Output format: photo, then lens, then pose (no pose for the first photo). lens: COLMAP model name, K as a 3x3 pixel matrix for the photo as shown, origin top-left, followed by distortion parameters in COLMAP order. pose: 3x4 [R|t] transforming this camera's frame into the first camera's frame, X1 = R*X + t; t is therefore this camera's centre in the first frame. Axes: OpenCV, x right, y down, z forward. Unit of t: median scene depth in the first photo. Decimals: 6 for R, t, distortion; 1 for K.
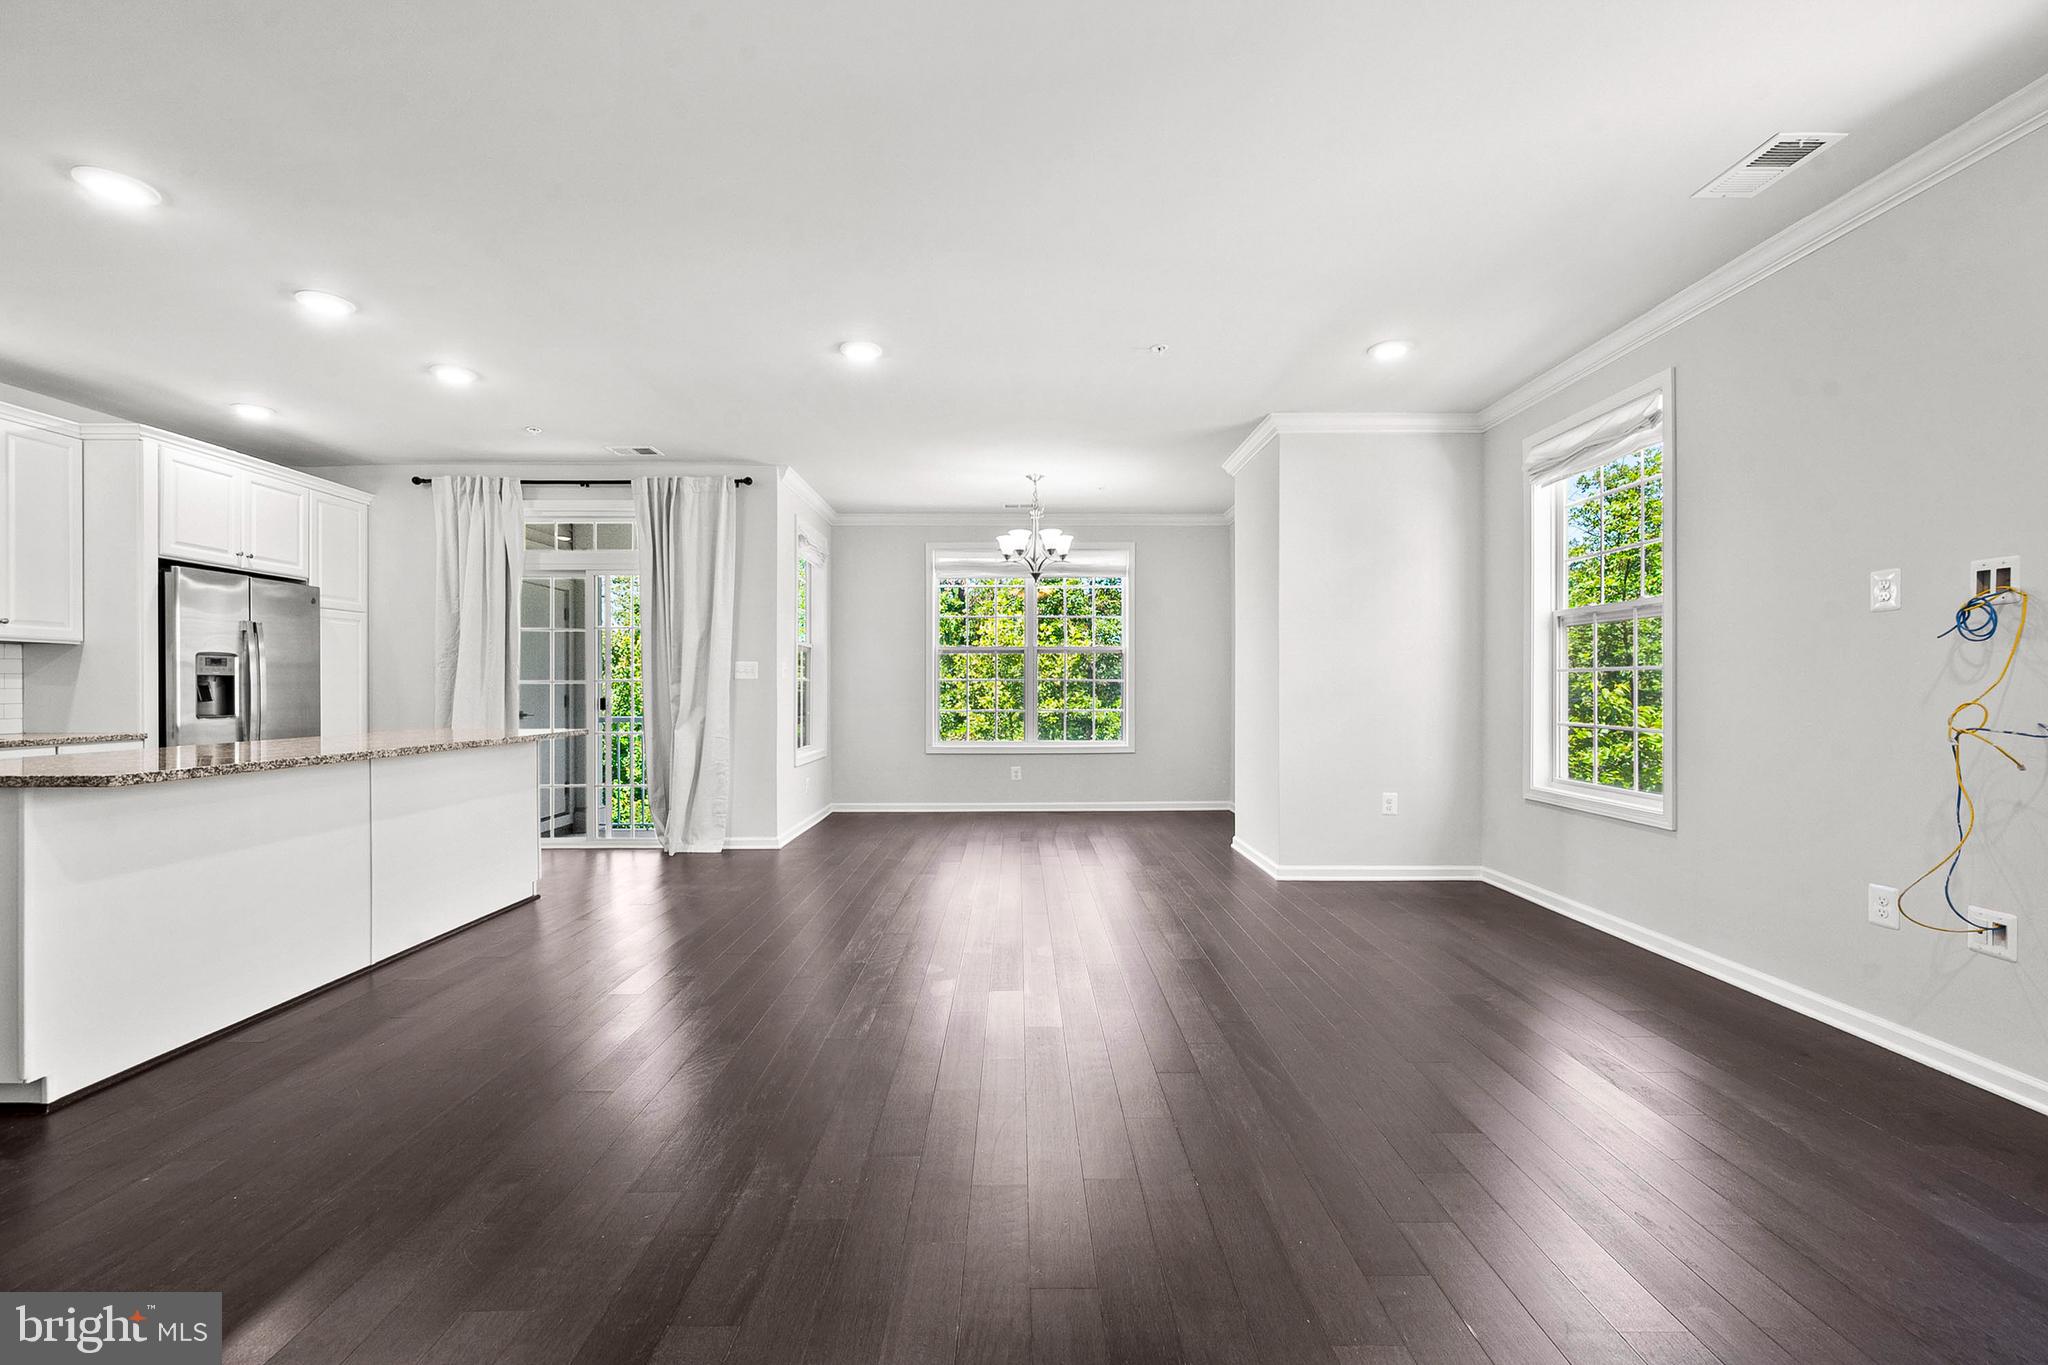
lens RADIAL K [[818.2, 0, 1026.0], [0, 818.2, 692.1], [0, 0, 1]] dist [0.000845, -0.001458]
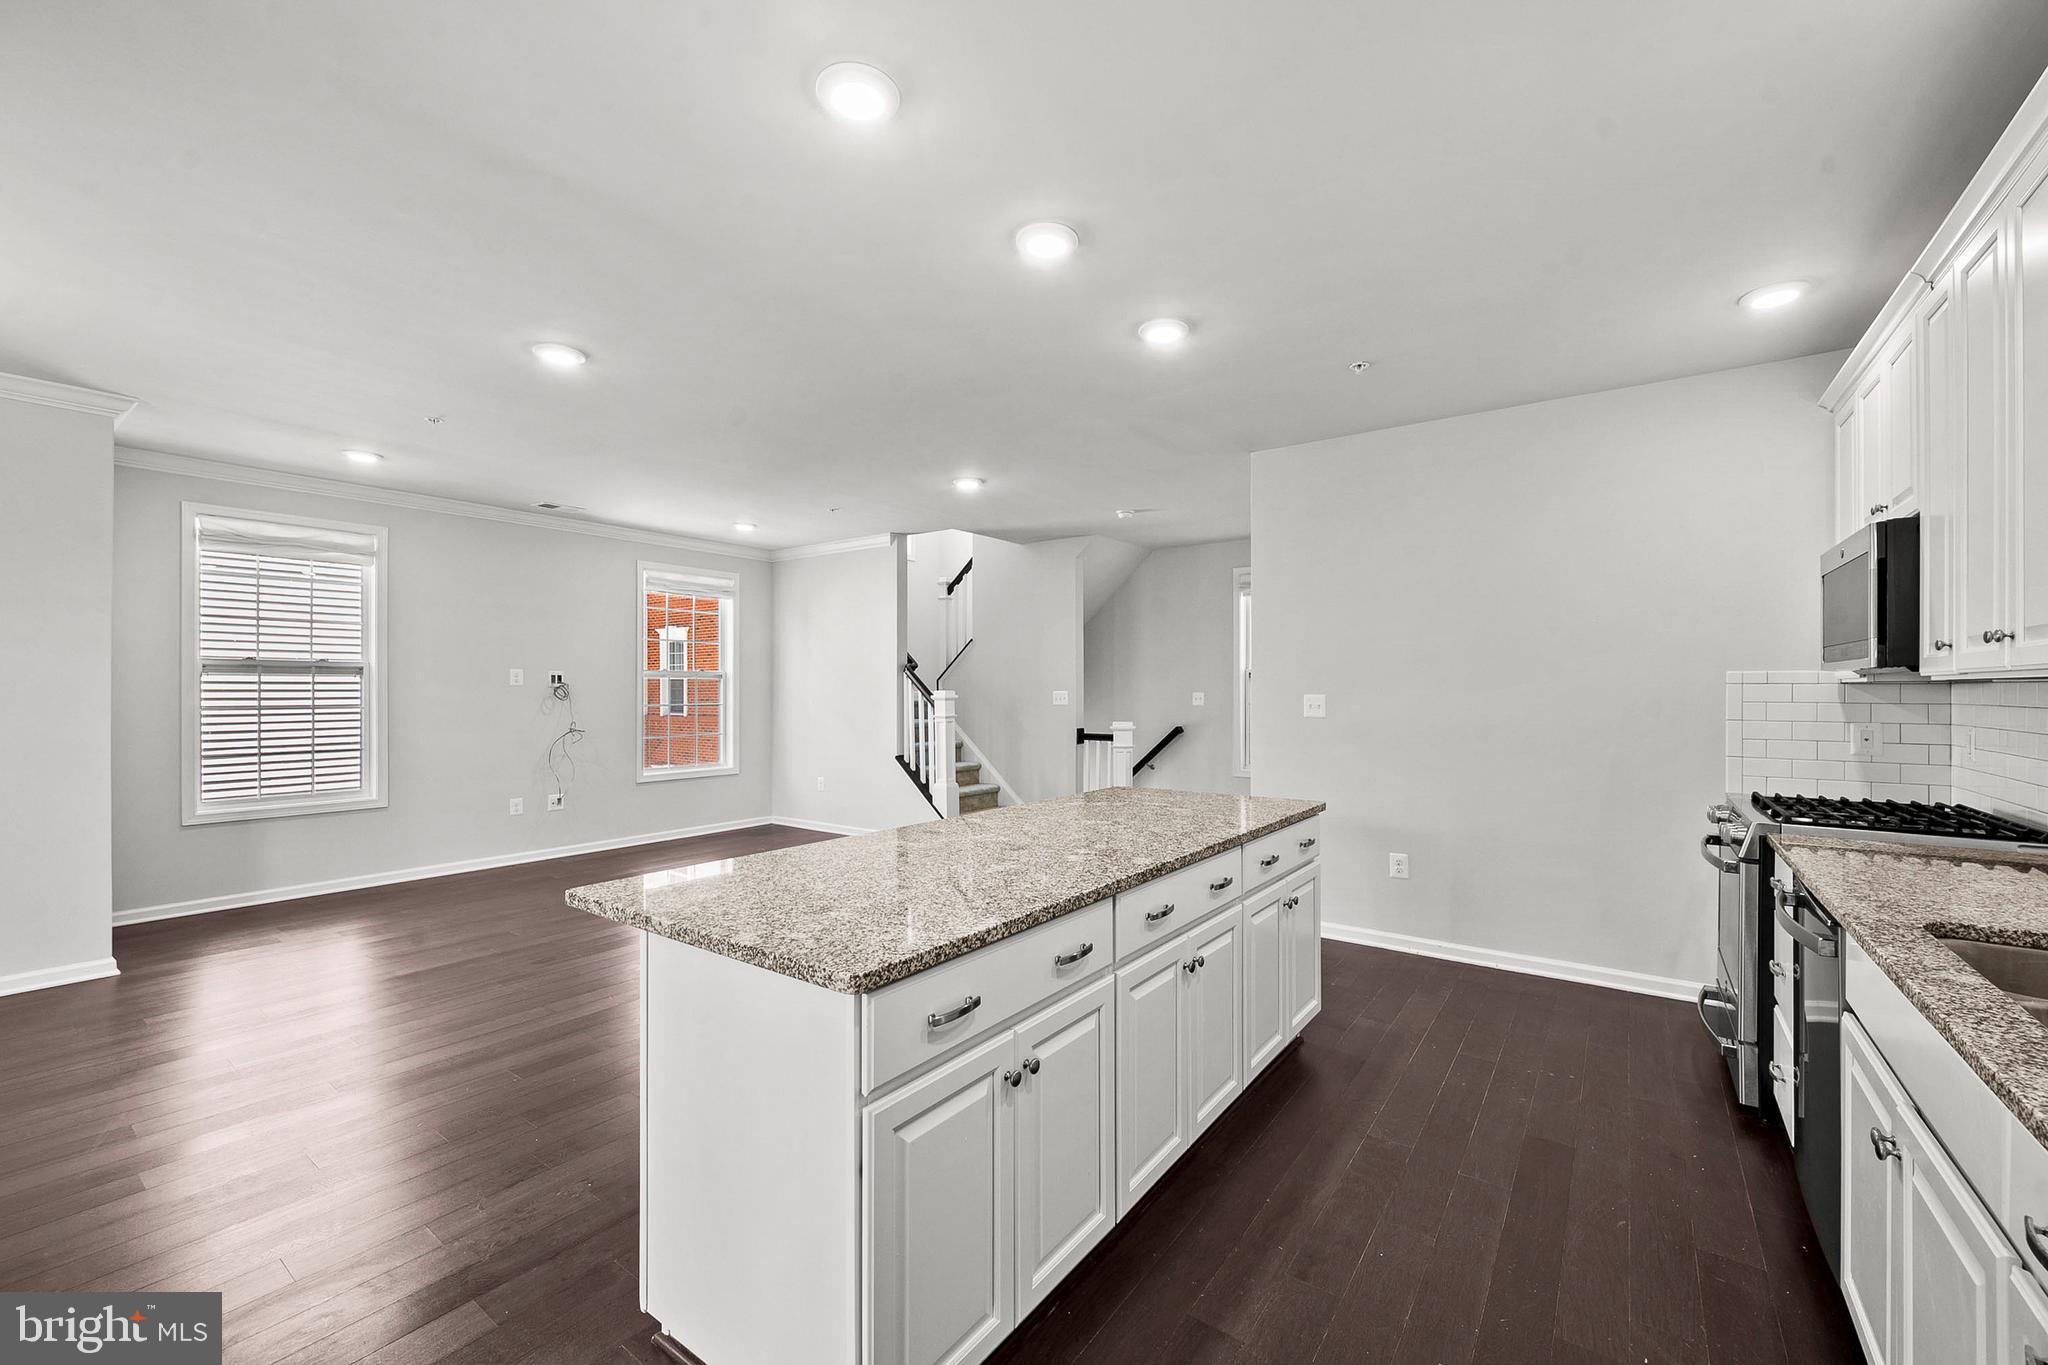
lens RADIAL K [[818.2, 0, 1029.6], [0, 818.2, 688.2], [0, 0, 1]] dist [0.000845, -0.001458]
pose [[-0.804205, 0.002897, 0.594344, -0.880984], [0.004394, 0.999990, 0.001072, -0.047776], [-0.594335, 0.003474, -0.804210, 1.106121]]
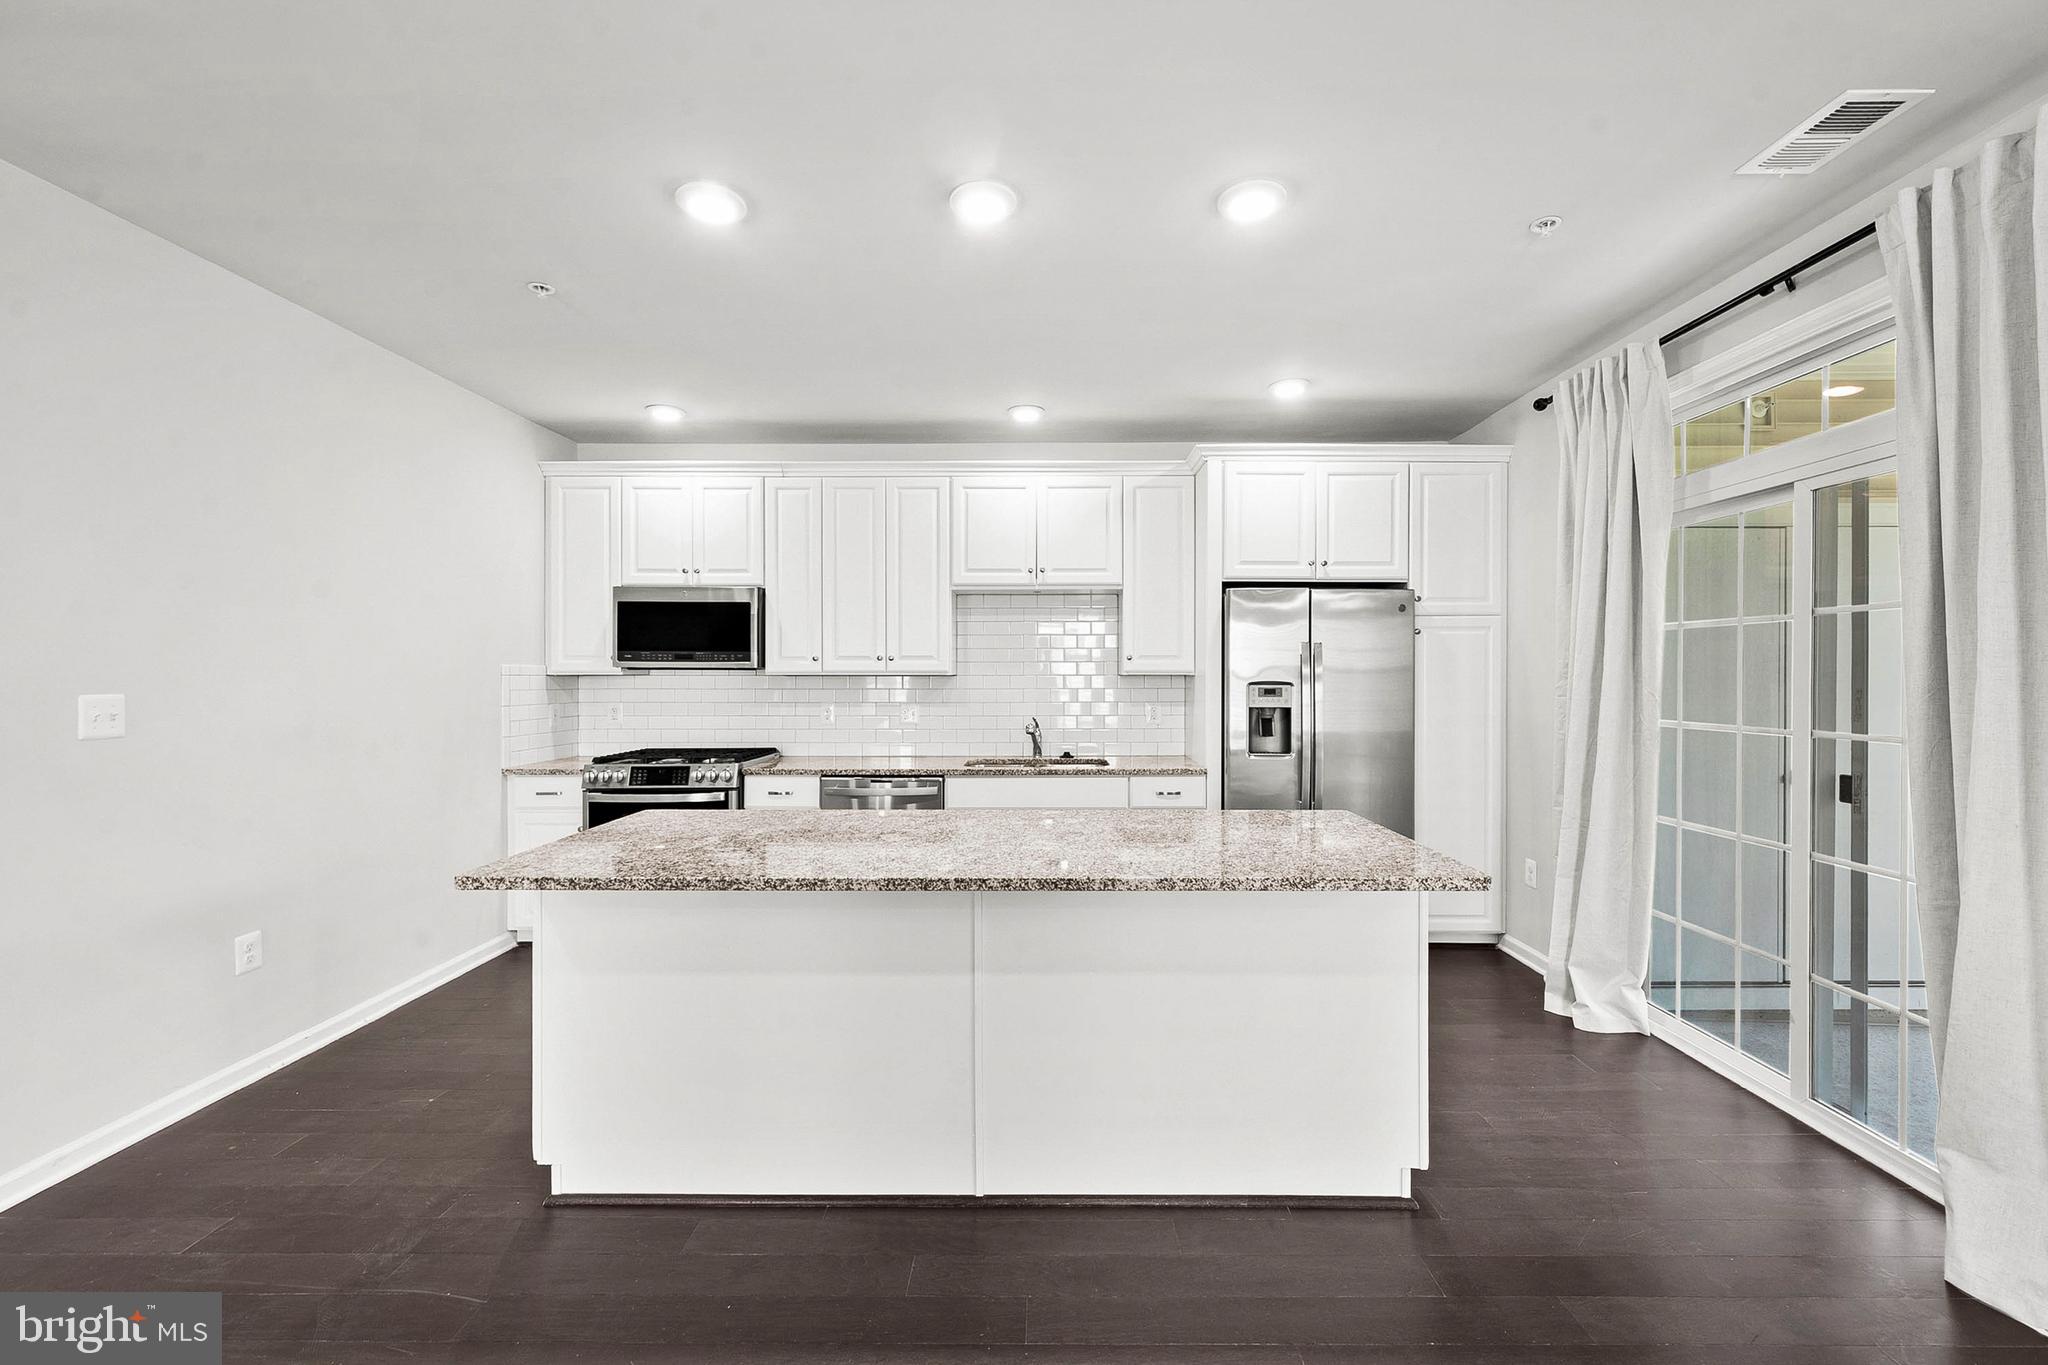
lens RADIAL K [[818.2, 0, 1040.6], [0, 818.2, 677.2], [0, 0, 1]] dist [0.000845, -0.001458]
pose [[-0.014085, 0.005414, -0.999886, -0.110449], [-0.004760, 0.999974, 0.005481, -0.053404], [0.999889, 0.004837, -0.014059, 0.727078]]
